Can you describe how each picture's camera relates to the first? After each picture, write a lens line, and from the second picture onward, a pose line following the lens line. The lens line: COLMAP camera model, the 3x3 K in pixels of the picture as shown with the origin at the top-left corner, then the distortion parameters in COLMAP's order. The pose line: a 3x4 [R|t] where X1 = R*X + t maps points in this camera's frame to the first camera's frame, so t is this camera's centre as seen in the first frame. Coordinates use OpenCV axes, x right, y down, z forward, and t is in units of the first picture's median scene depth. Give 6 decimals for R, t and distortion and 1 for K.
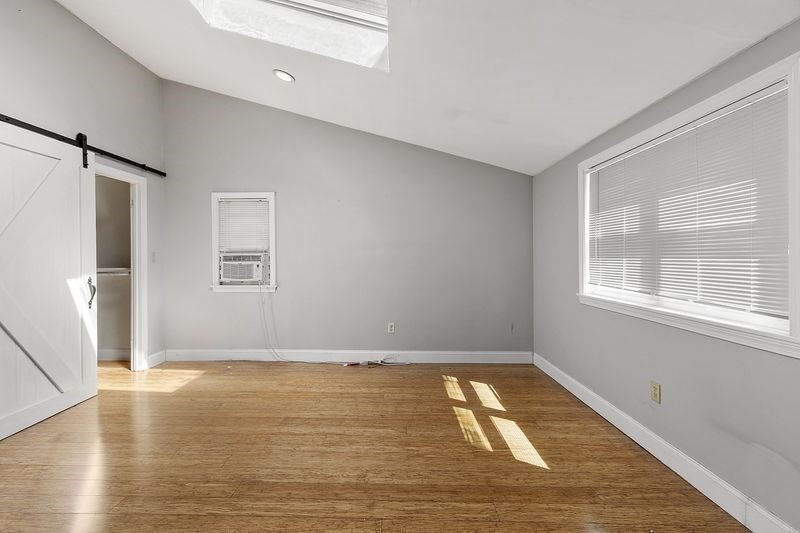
lens RADIAL K [[350.0, 0, 397.9], [0, 350.0, 259.1], [0, 0, 1]] dist [0.000134, -0.000015]
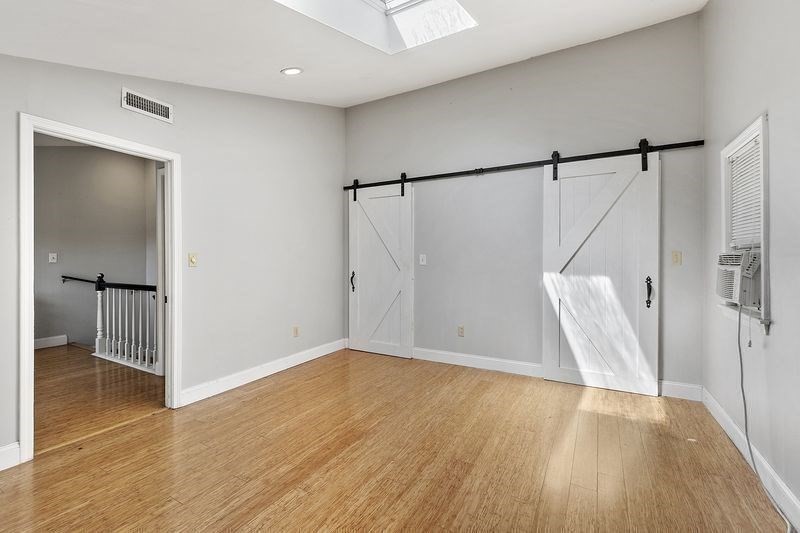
lens RADIAL K [[350.0, 0, 397.9], [0, 350.0, 259.1], [0, 0, 1]] dist [0.000134, -0.000015]
pose [[-0.489492, 0.002800, -0.872003, 0.582939], [-0.003466, 0.999981, 0.005157, -0.023379], [0.872001, 0.005547, -0.489472, 1.586639]]
